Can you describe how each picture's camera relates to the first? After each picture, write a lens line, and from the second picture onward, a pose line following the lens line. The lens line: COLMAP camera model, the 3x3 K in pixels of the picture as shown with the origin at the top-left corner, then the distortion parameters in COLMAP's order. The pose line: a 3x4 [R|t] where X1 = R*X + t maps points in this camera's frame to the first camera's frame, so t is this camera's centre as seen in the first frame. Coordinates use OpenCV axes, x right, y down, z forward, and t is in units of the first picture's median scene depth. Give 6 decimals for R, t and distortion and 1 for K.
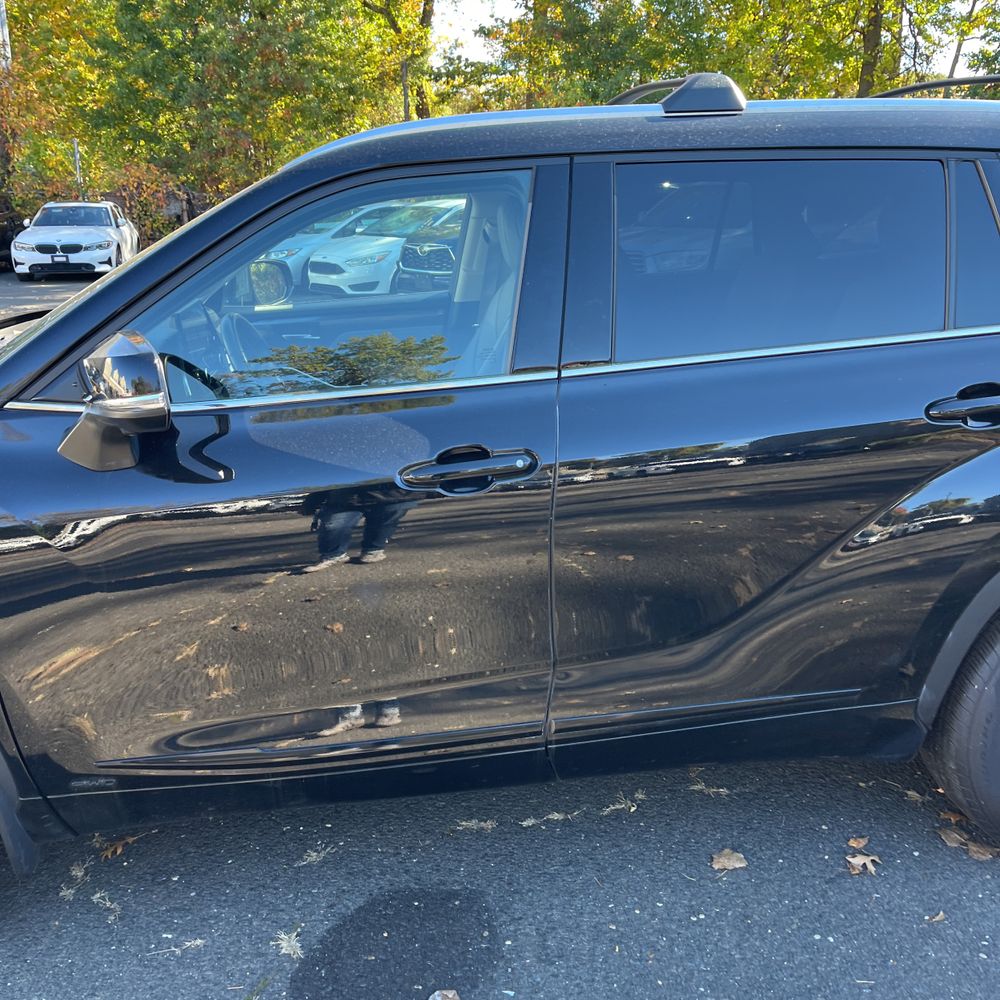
lens RADIAL K [[1027.7, 0, 509.7], [0, 1027.7, 506.2], [0, 0, 1]] dist [-0.041633, 0.137987]
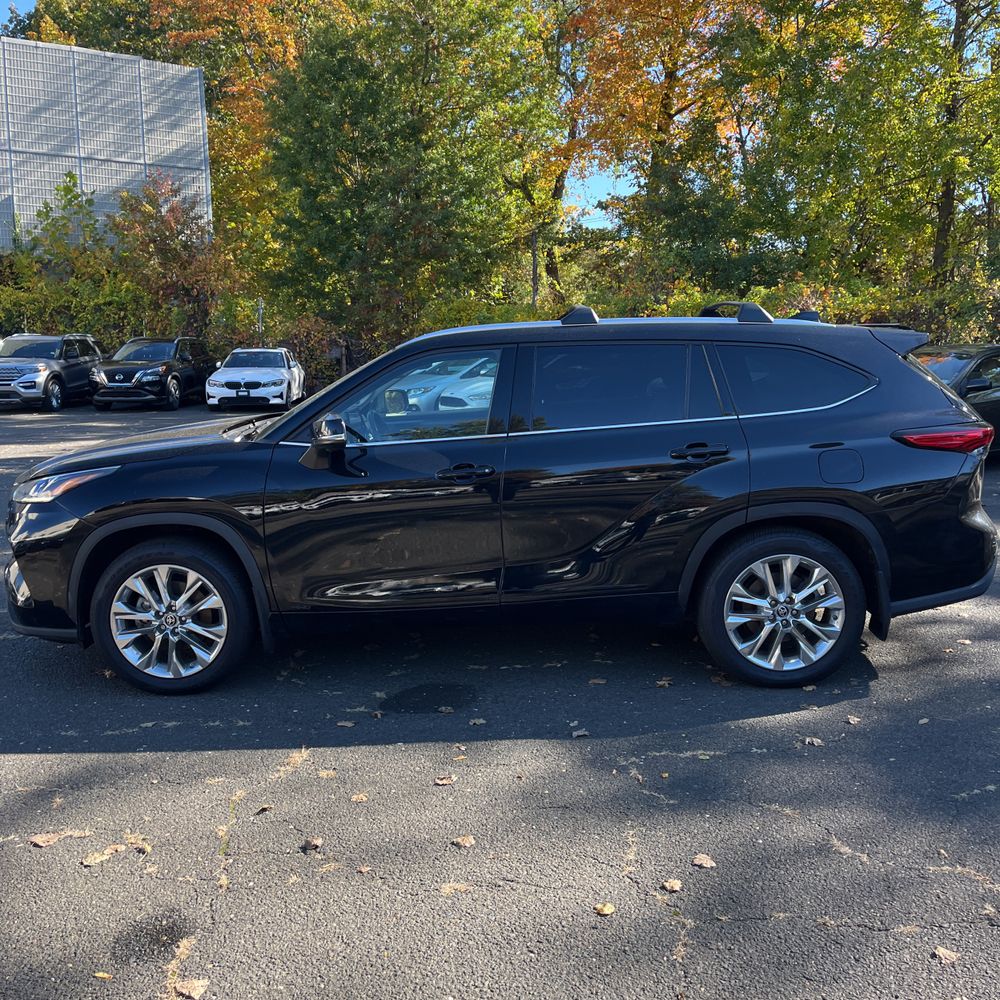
lens RADIAL K [[1014.6, 0, 505.5], [0, 1014.6, 501.6], [0, 0, 1]] dist [0.052260, -0.066186]
pose [[0.990563, 0.022658, -0.135170, 0.030958], [-0.040779, 0.990298, -0.132838, 0.028069], [0.130849, 0.137097, 0.981877, -0.106673]]
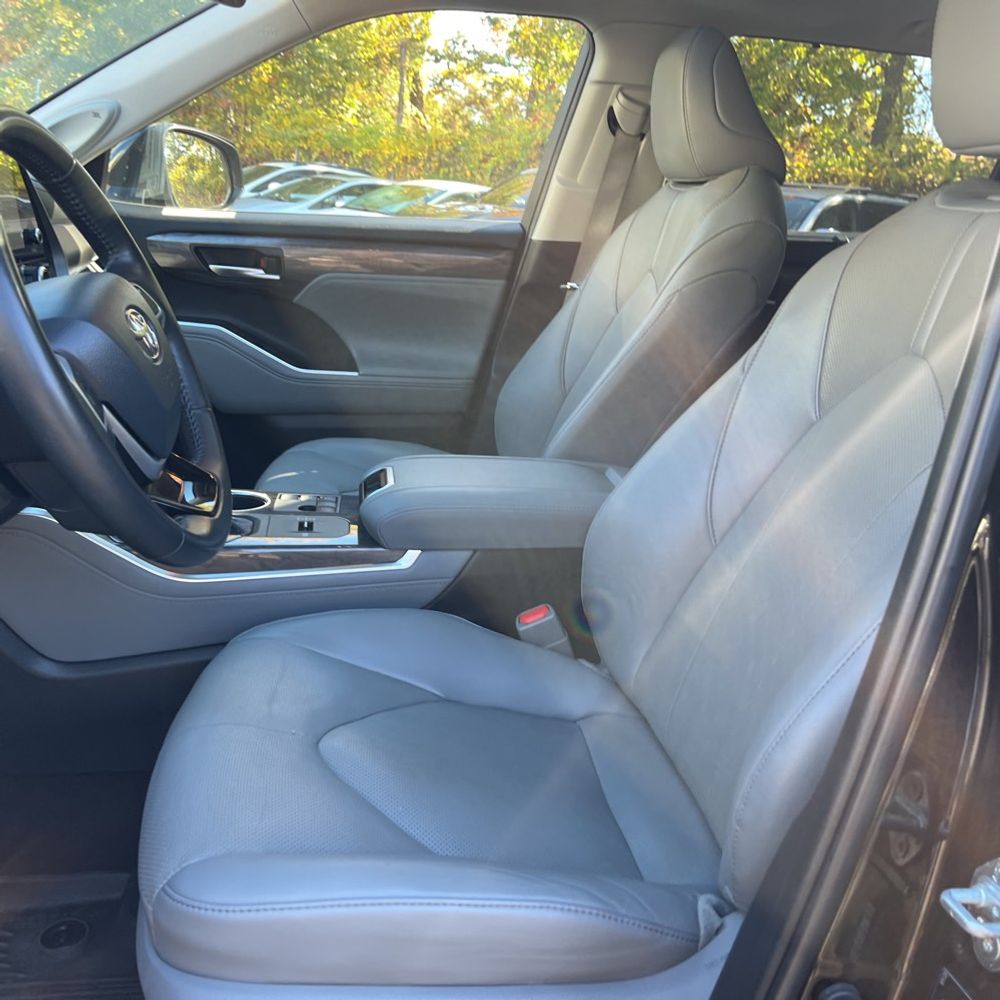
lens RADIAL K [[1014.6, 0, 505.5], [0, 1014.6, 501.6], [0, 0, 1]] dist [0.052260, -0.066186]
pose [[0.994043, 0.099556, 0.044343, -0.010418], [-0.098894, 0.994955, -0.016871, -0.006030], [-0.045799, 0.012385, 0.998874, 0.067701]]
